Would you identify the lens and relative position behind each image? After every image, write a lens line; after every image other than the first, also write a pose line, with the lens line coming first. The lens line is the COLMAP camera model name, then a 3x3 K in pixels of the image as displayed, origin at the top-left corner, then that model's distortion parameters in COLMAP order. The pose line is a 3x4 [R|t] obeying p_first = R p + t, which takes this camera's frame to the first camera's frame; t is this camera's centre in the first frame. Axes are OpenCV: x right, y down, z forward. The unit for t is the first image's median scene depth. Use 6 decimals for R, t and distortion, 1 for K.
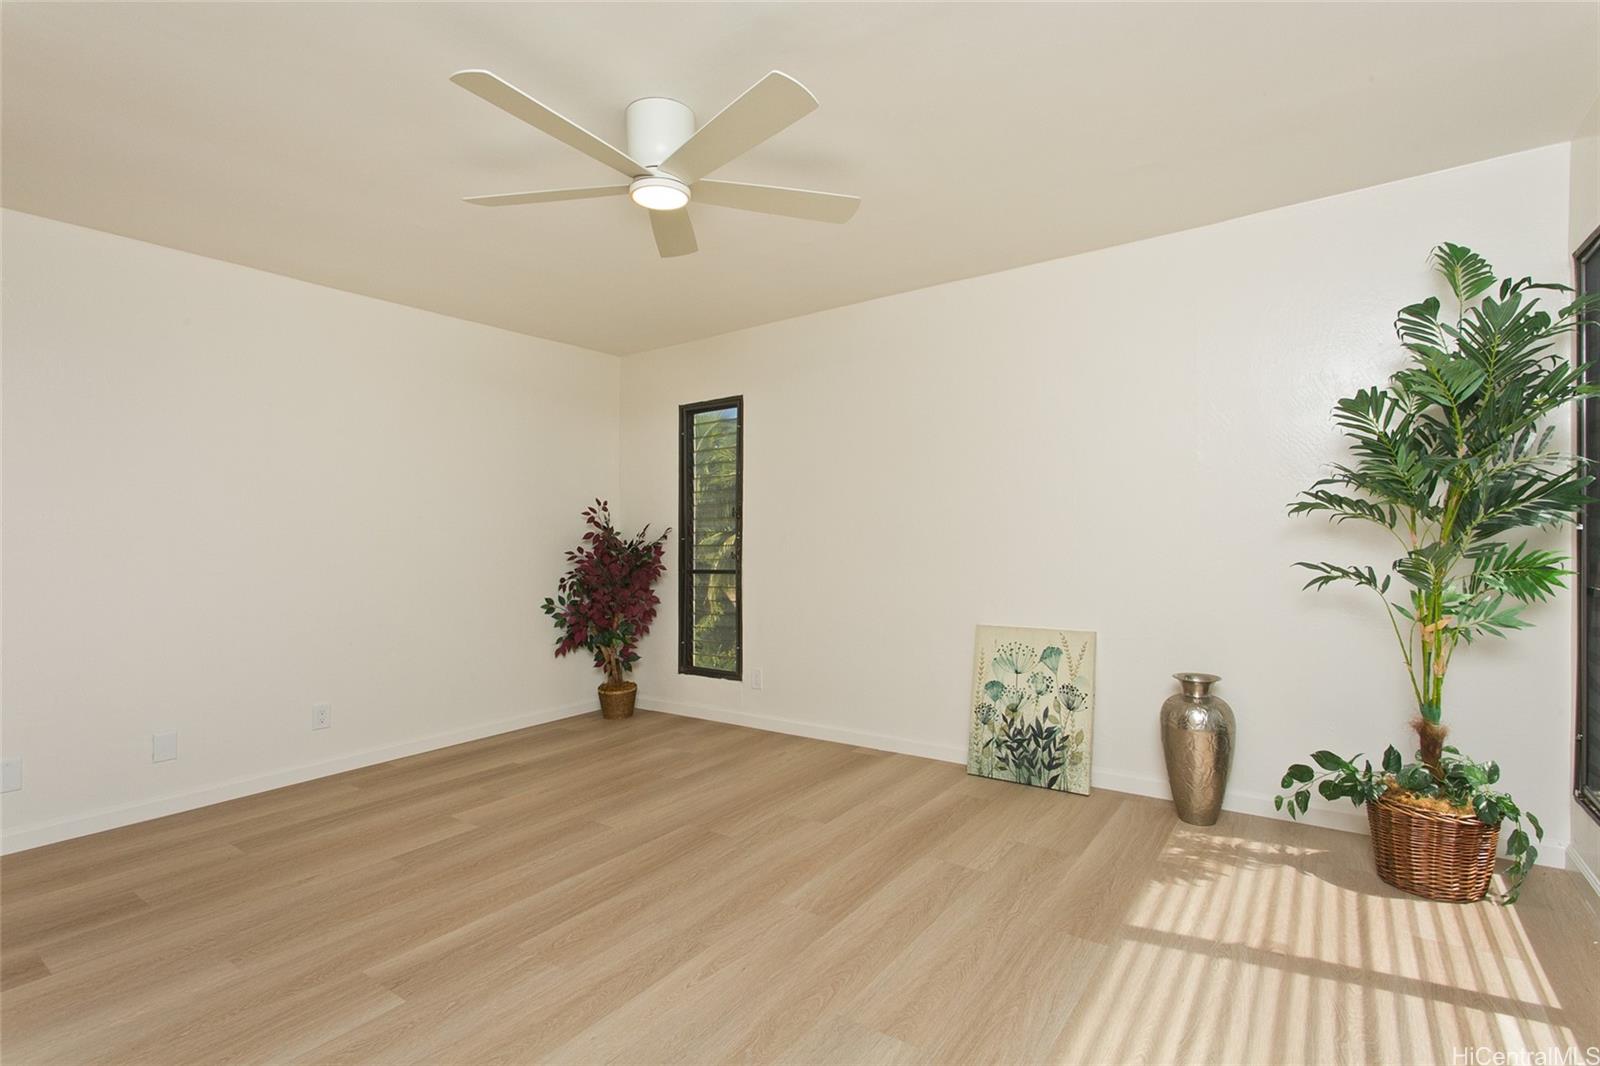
lens RADIAL K [[753.0, 0, 811.2], [0, 753.0, 503.7], [0, 0, 1]] dist [-0.001963, 0.001822]
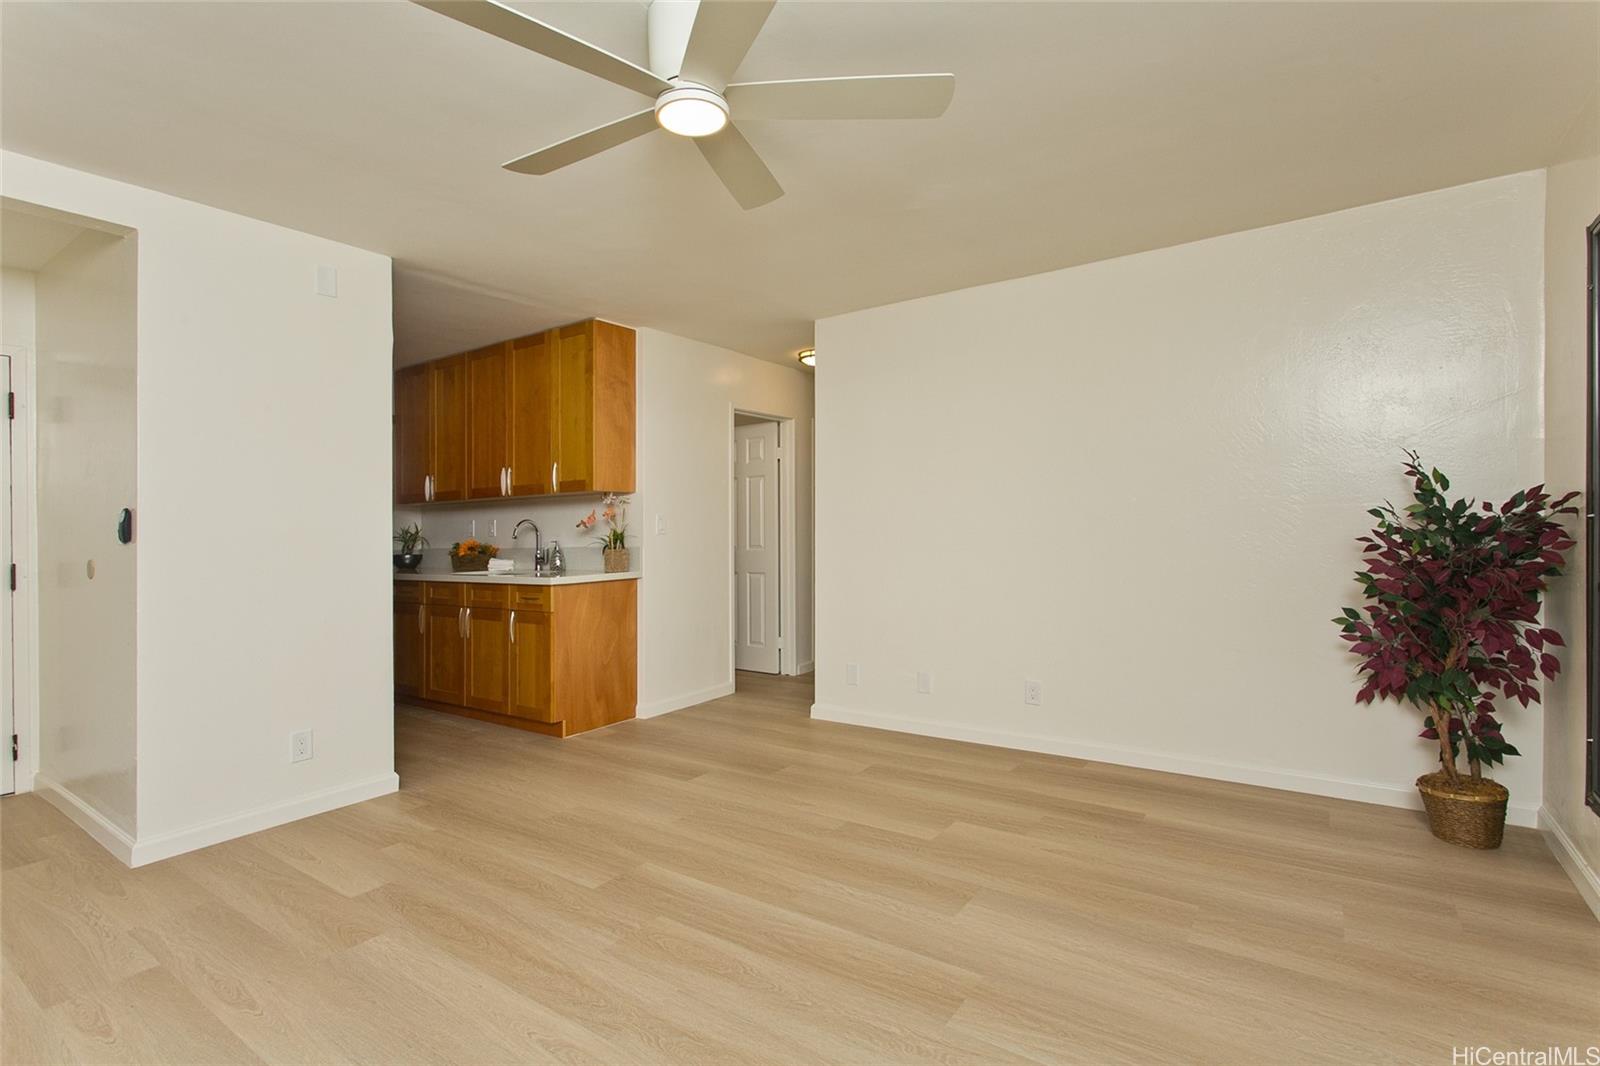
lens RADIAL K [[753.0, 0, 807.2], [0, 753.0, 522.1], [0, 0, 1]] dist [-0.001963, 0.001822]
pose [[0.004631, 0.000761, -0.999989, 0.409330], [0.062219, 0.998062, 0.001047, 0.032763], [0.998052, -0.062223, 0.004575, 0.767790]]
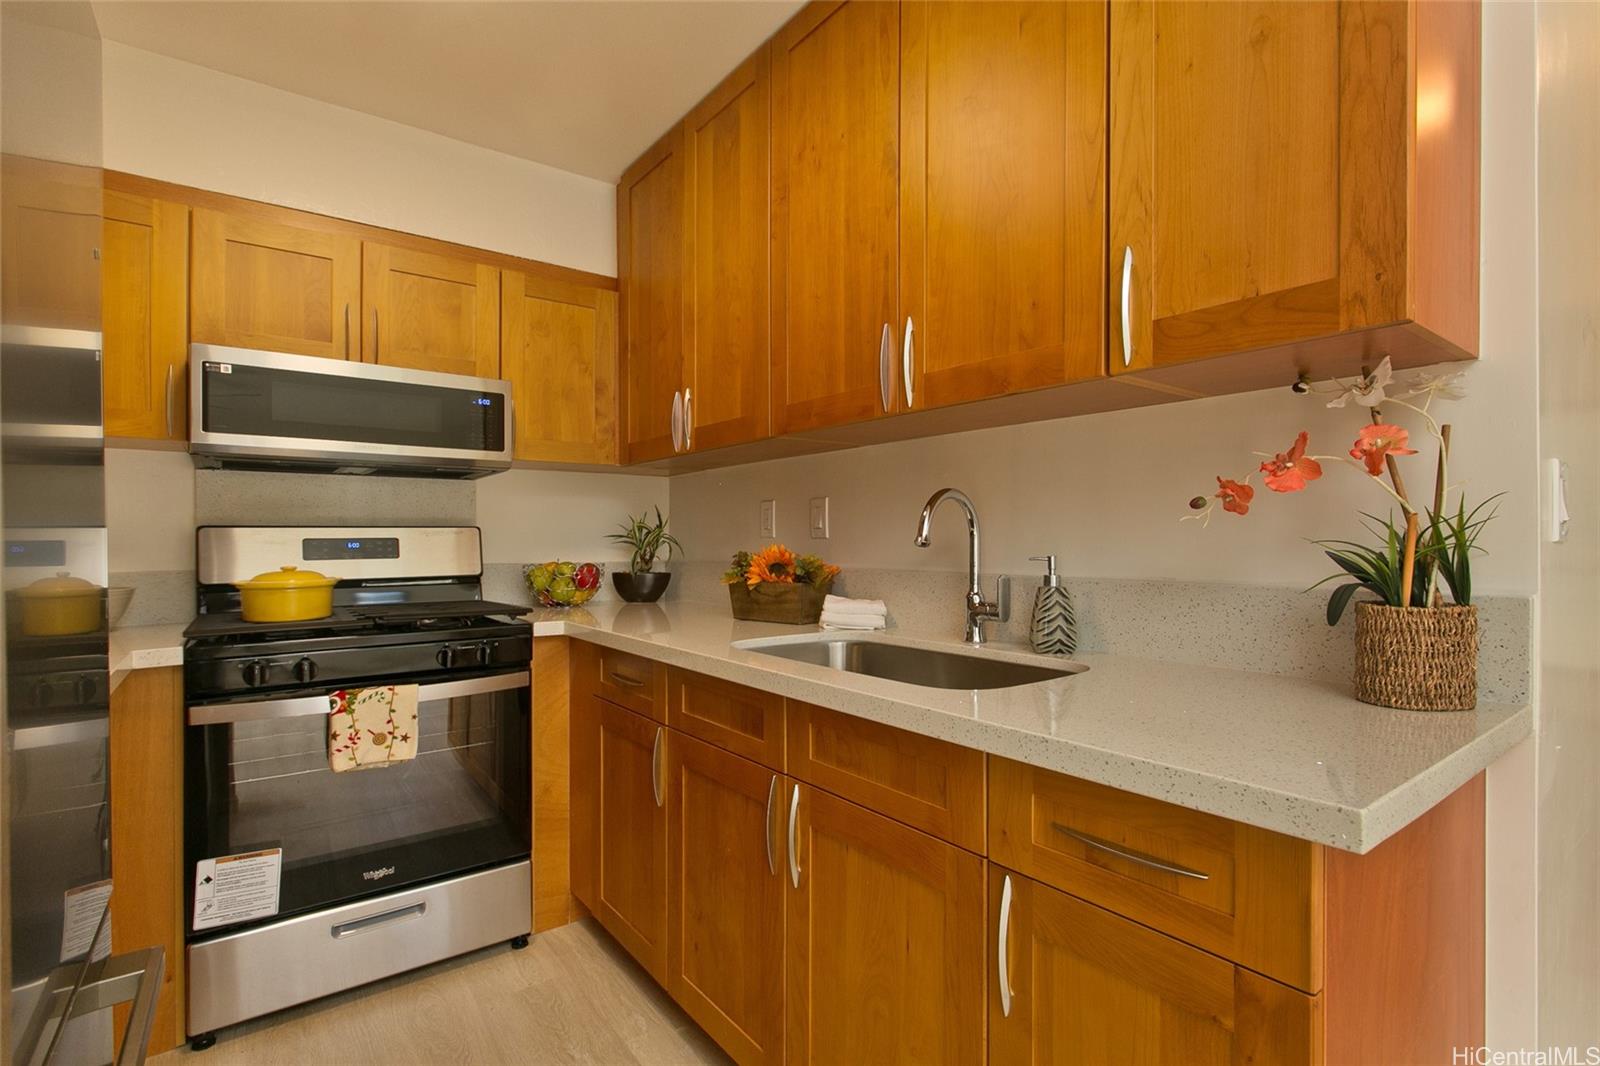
lens RADIAL K [[753.0, 0, 799.1], [0, 753.0, 545.0], [0, 0, 1]] dist [-0.001963, 0.001822]
pose [[-0.311171, 0.030143, -0.949876, -0.580016], [0.051315, 0.998572, 0.014878, 0.018912], [0.948967, -0.044113, -0.312274, 0.284463]]
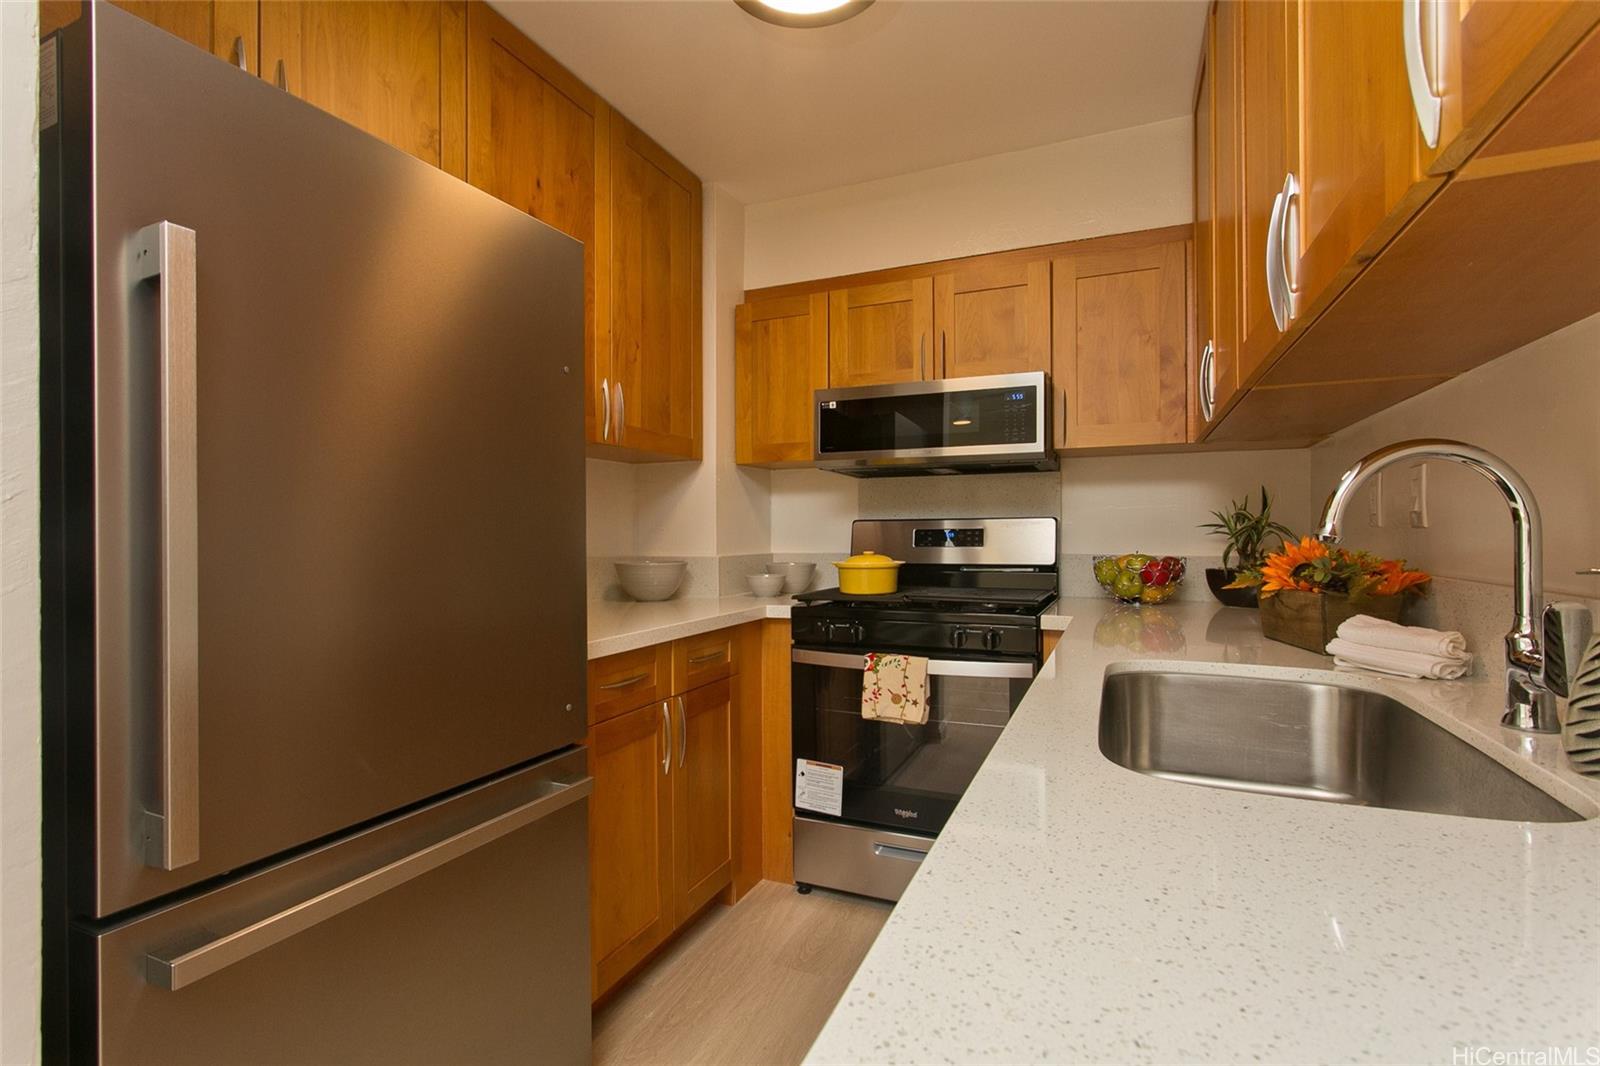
lens RADIAL K [[753.0, 0, 812.5], [0, 753.0, 532.4], [0, 0, 1]] dist [-0.001963, 0.001822]
pose [[-0.977620, 0.027347, -0.208595, -0.795420], [0.035556, 0.998730, -0.035707, 0.029270], [0.207354, -0.042325, -0.977350, 0.442082]]
